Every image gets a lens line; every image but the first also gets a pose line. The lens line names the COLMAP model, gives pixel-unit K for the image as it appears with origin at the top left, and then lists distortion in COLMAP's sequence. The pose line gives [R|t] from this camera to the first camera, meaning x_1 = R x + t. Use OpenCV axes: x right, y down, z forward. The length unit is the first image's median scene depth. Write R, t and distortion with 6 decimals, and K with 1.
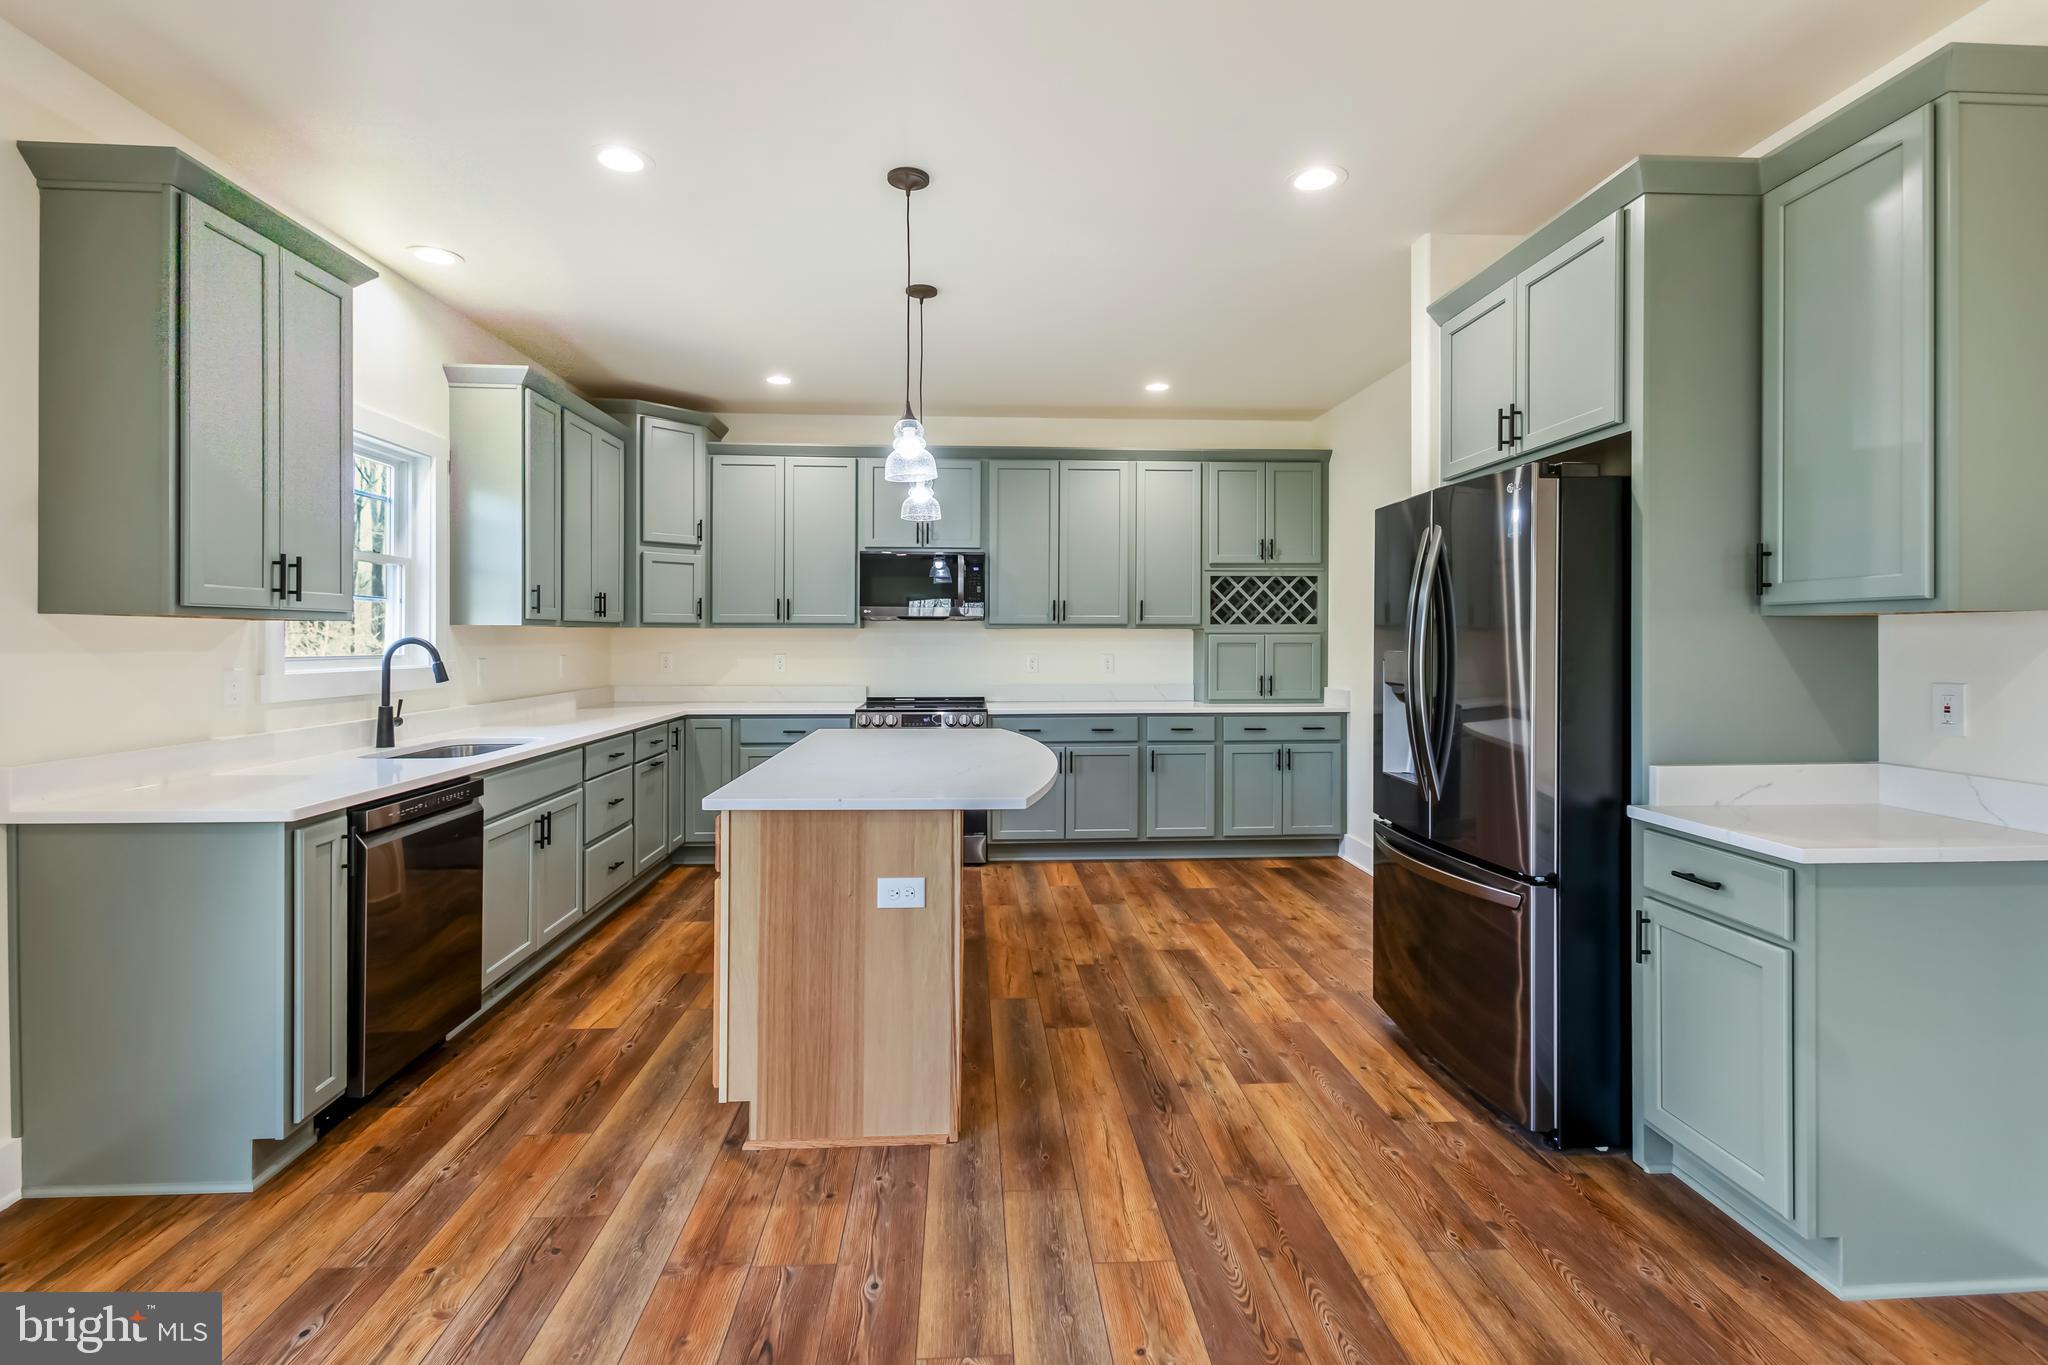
lens RADIAL K [[956.8, 0, 1022.0], [0, 956.8, 637.1], [0, 0, 1]] dist [0.007503, -0.000184]
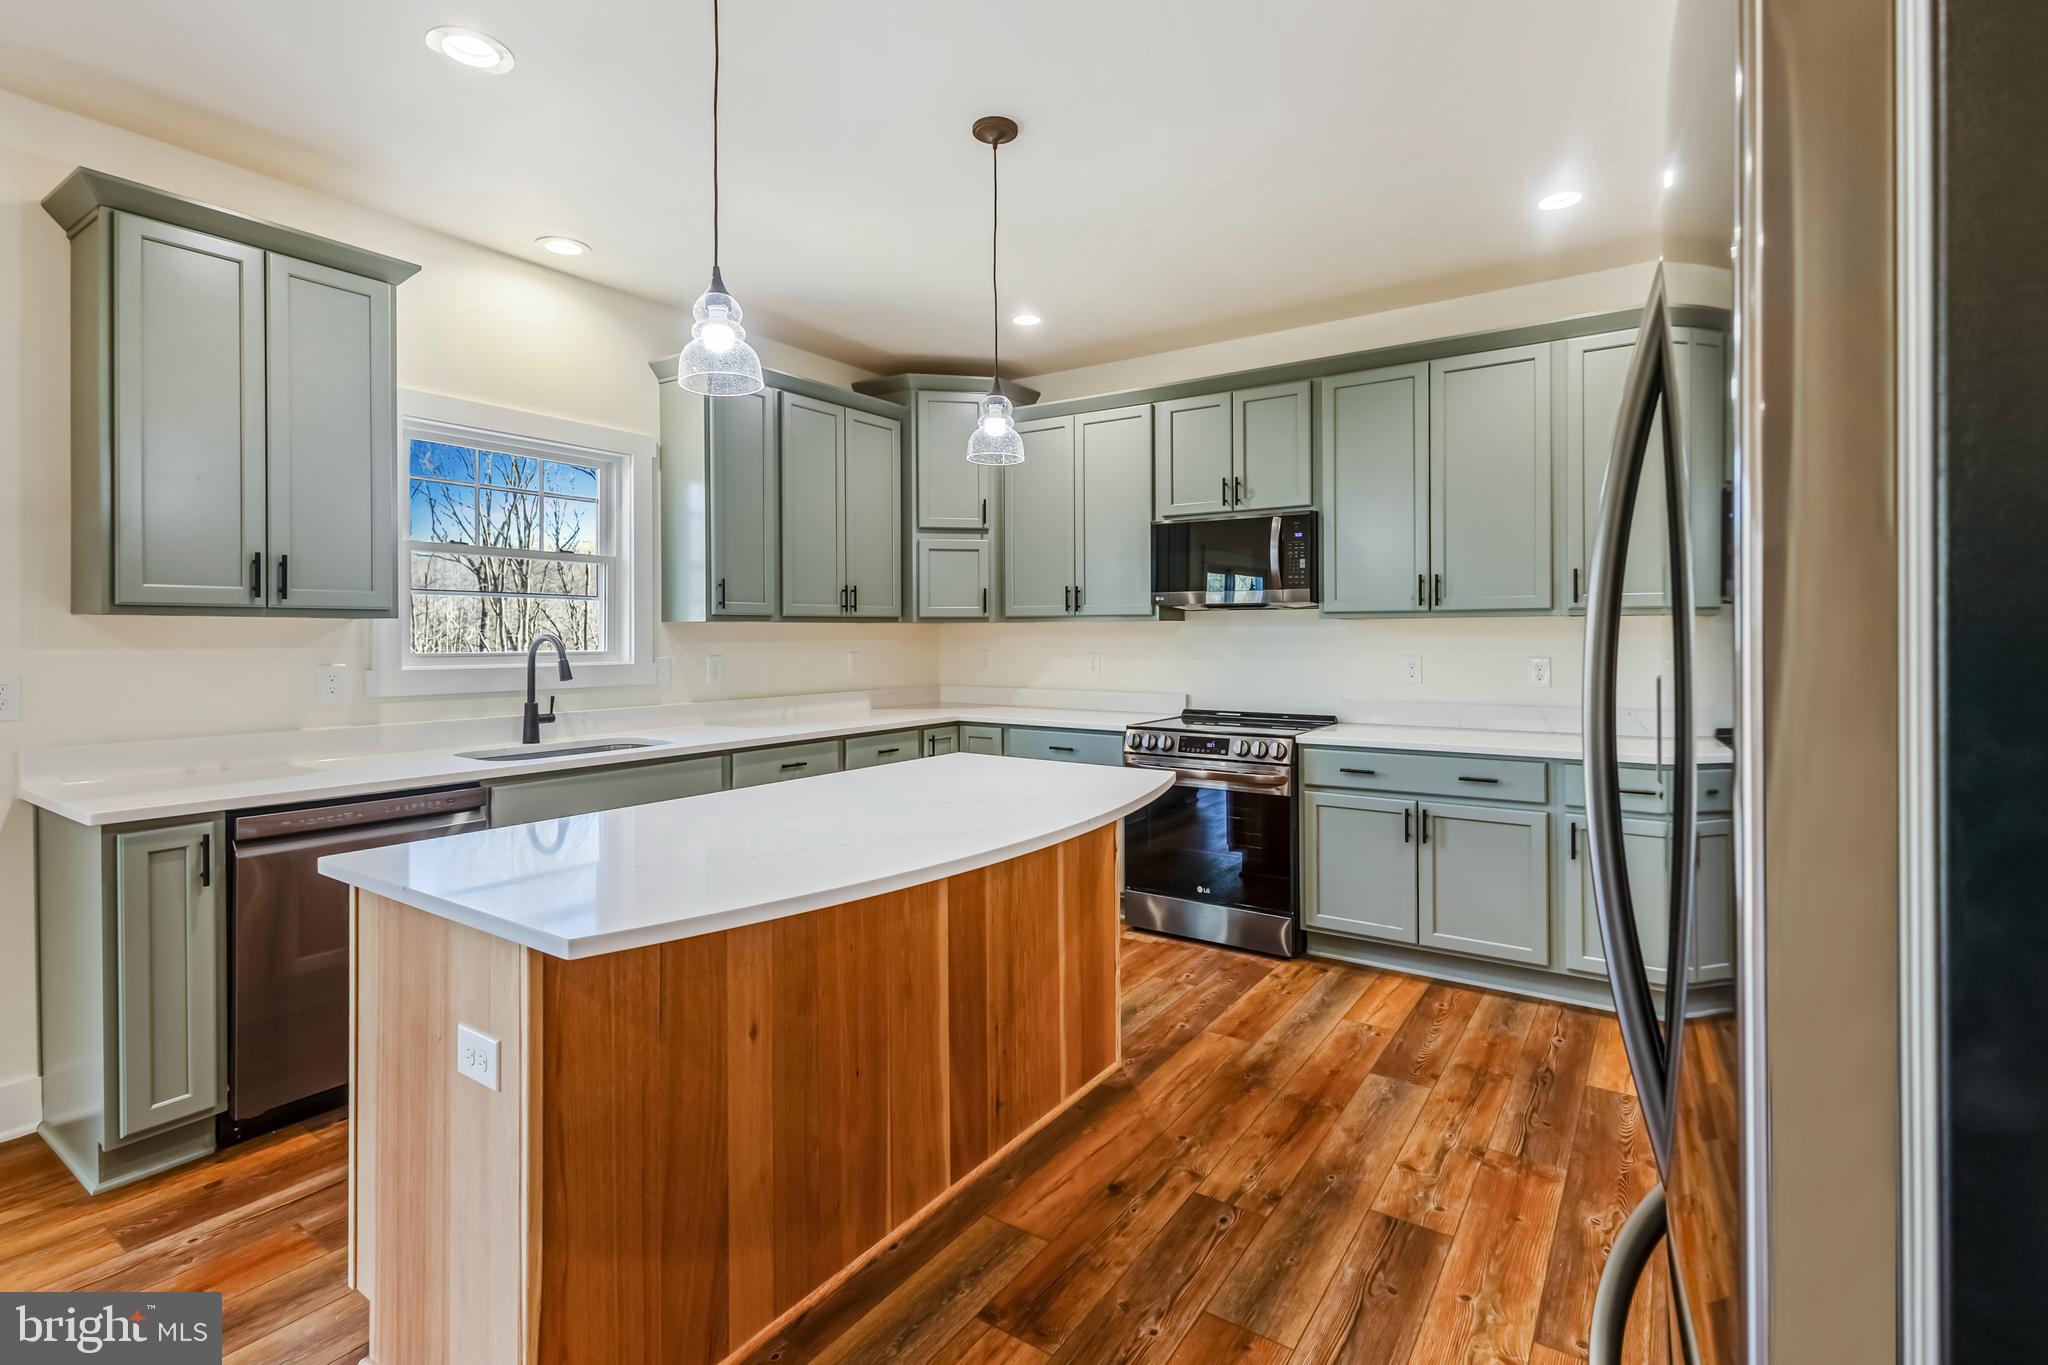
lens RADIAL K [[960.3, 0, 1021.7], [0, 960.3, 634.6], [0, 0, 1]] dist [0.003541, -0.000004]
pose [[0.792182, -0.002732, -0.610279, 0.357595], [0.003568, 0.999994, 0.000156, 0.001930], [0.610275, -0.002301, 0.792186, 0.508518]]
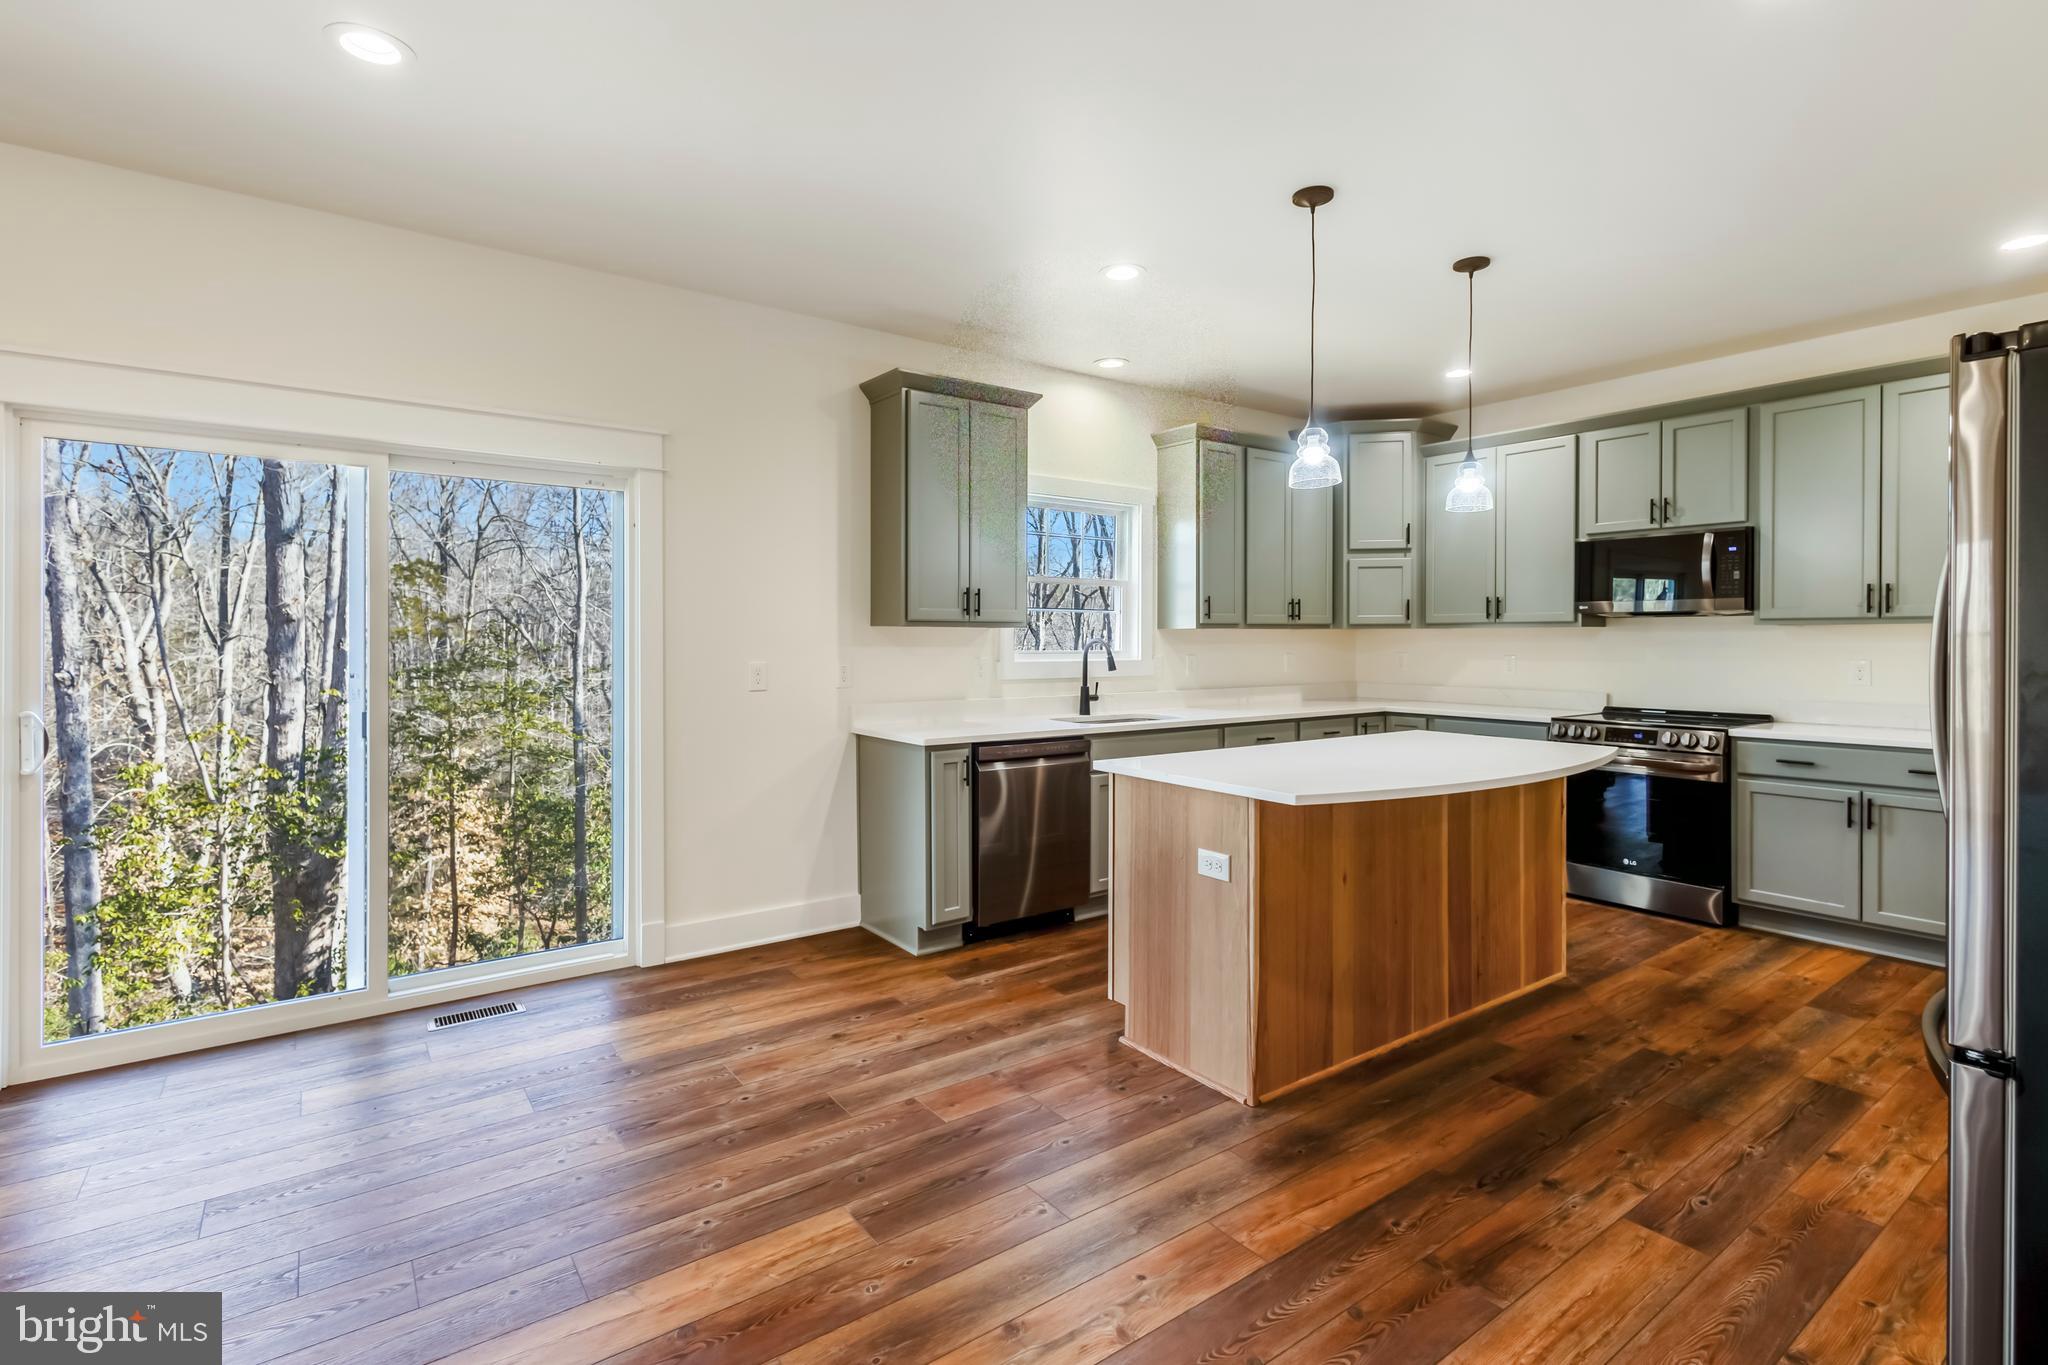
lens RADIAL K [[960.9, 0, 1013.8], [0, 960.9, 649.2], [0, 0, 1]] dist [0.008970, -0.001224]
pose [[0.536947, 0.007788, -0.843580, 0.484668], [0.001572, 0.999946, 0.010232, 0.001653], [0.843614, -0.006820, 0.536906, 0.138444]]
